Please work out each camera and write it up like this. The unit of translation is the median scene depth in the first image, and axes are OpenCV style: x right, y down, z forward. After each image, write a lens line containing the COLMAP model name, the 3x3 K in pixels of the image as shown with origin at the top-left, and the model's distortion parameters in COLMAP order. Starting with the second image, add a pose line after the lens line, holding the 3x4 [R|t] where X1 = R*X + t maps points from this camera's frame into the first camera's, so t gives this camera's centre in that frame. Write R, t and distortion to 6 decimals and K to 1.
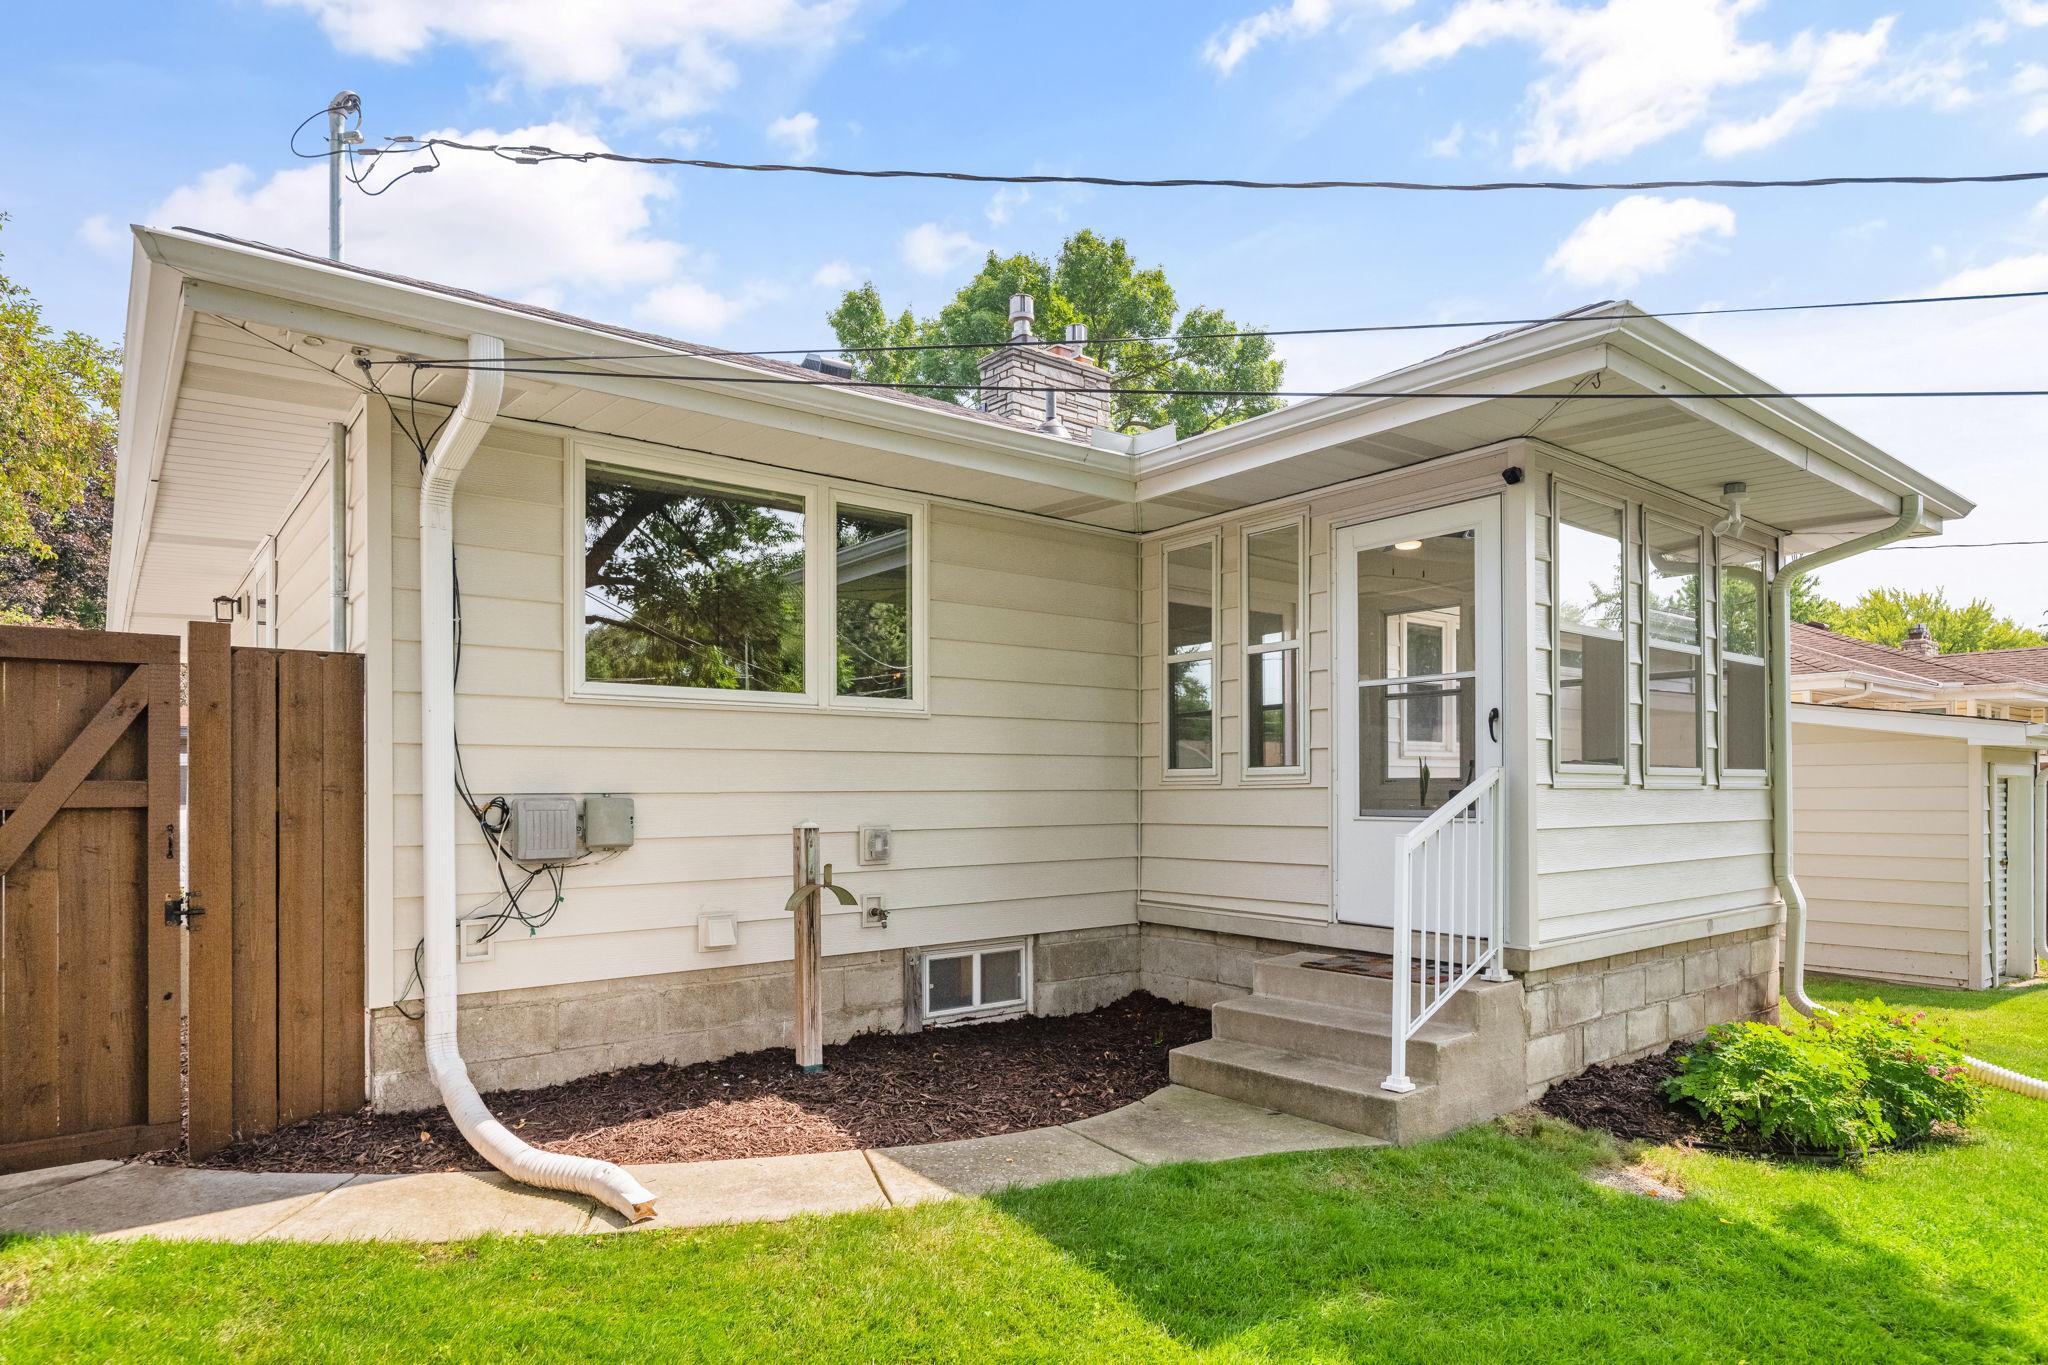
lens RADIAL K [[1138.2, 0, 1002.0], [0, 1138.2, 785.6], [0, 0, 1]] dist [-0.007281, -0.004966]
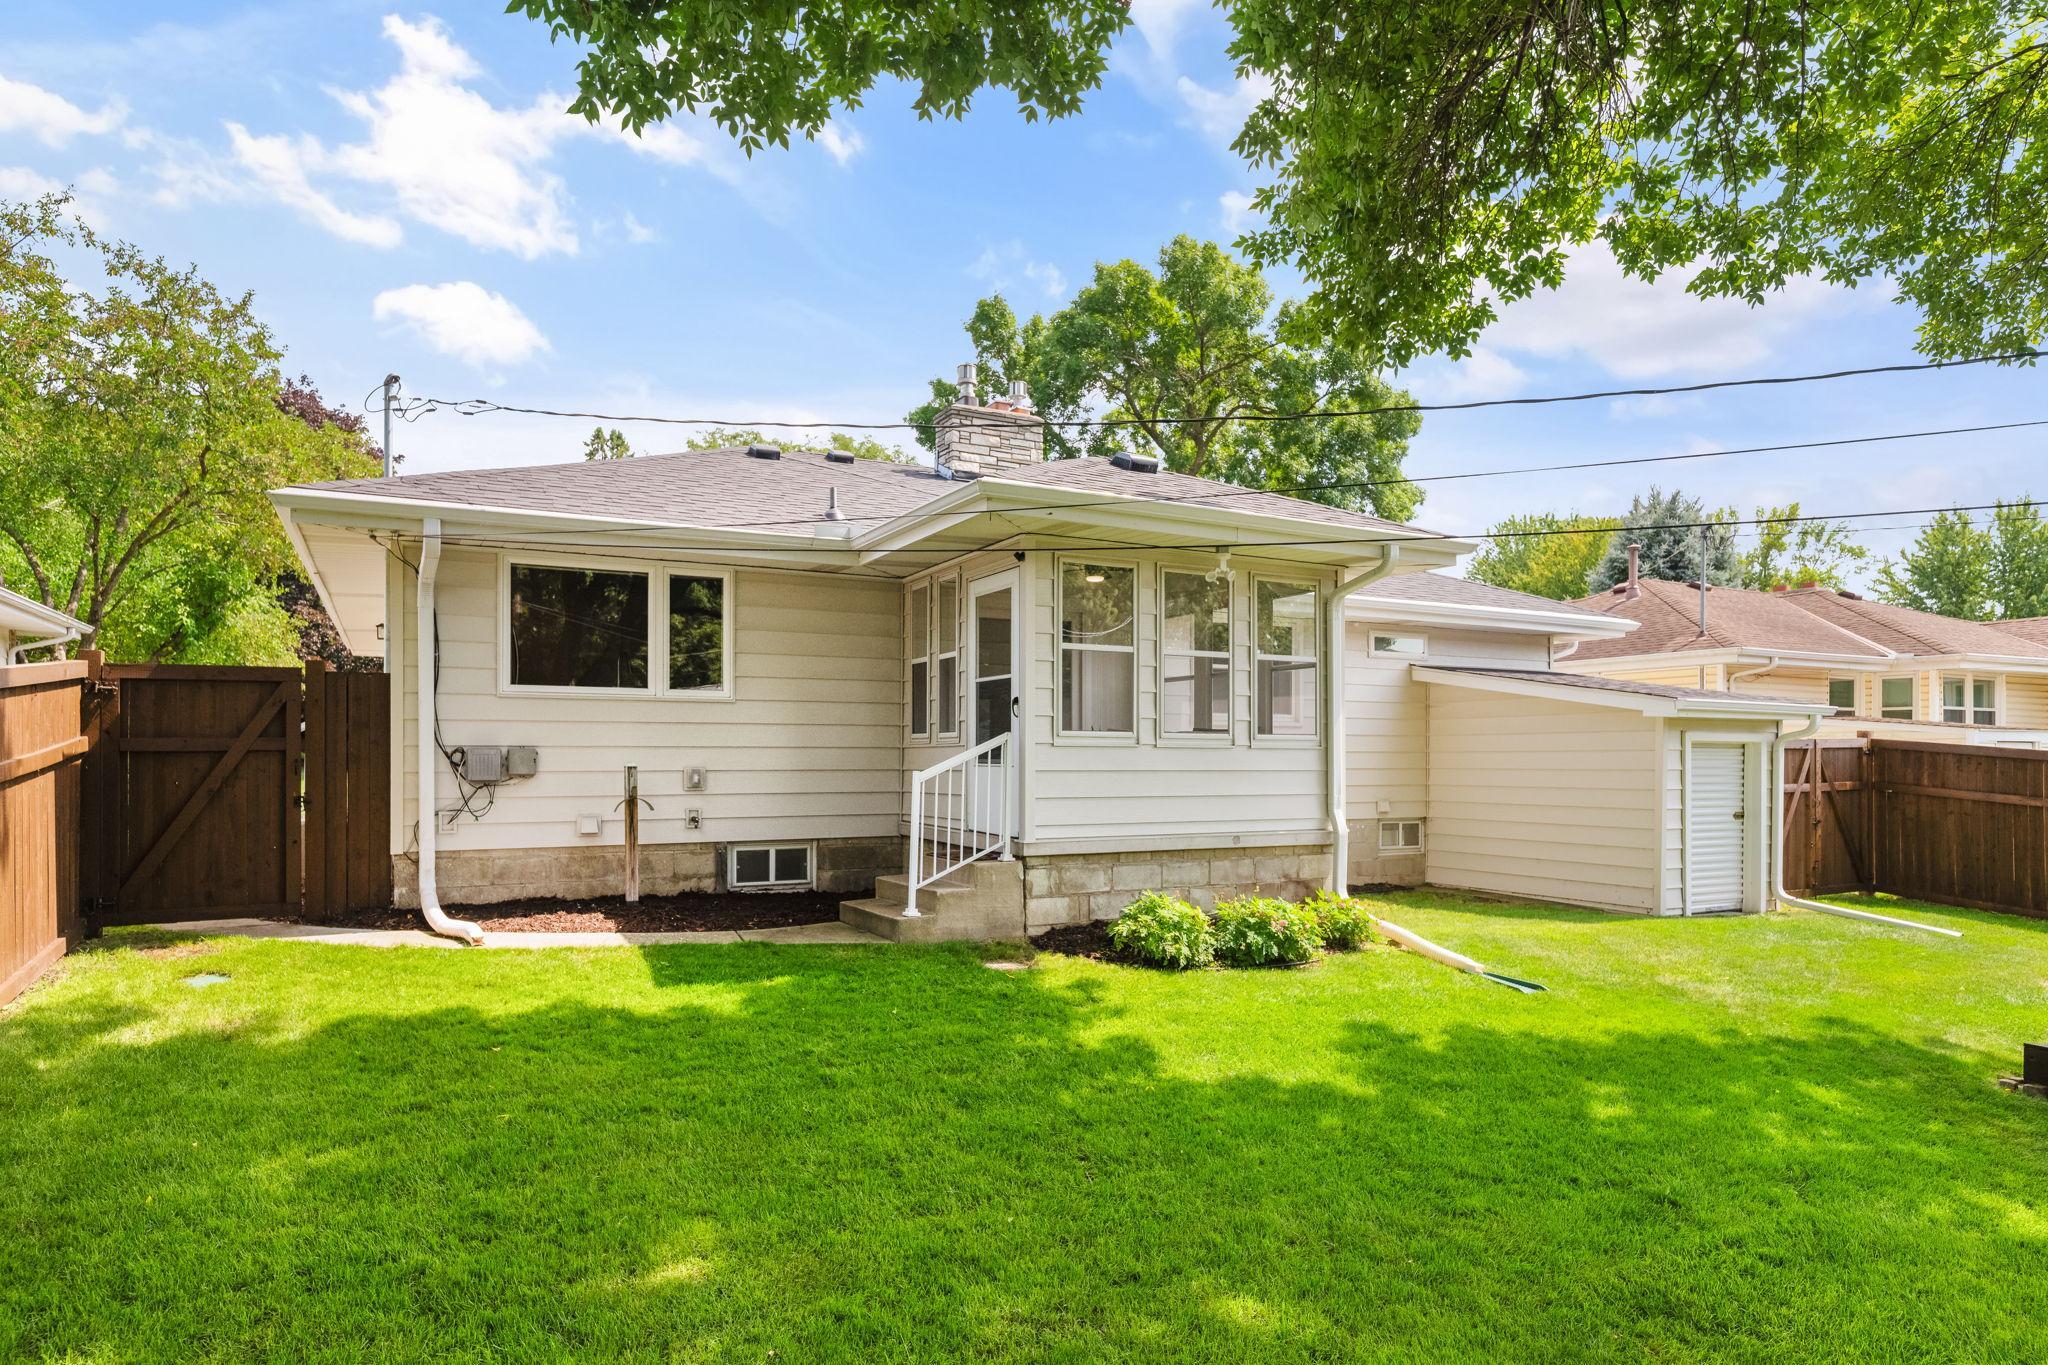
lens RADIAL K [[1138.2, 0, 988.5], [0, 1138.2, 758.9], [0, 0, 1]] dist [-0.007281, -0.004966]
pose [[0.981146, 0.006269, -0.193167, 0.678462], [-0.005120, 0.999966, 0.006447, 0.010942], [0.193201, -0.005336, 0.981145, -0.590160]]
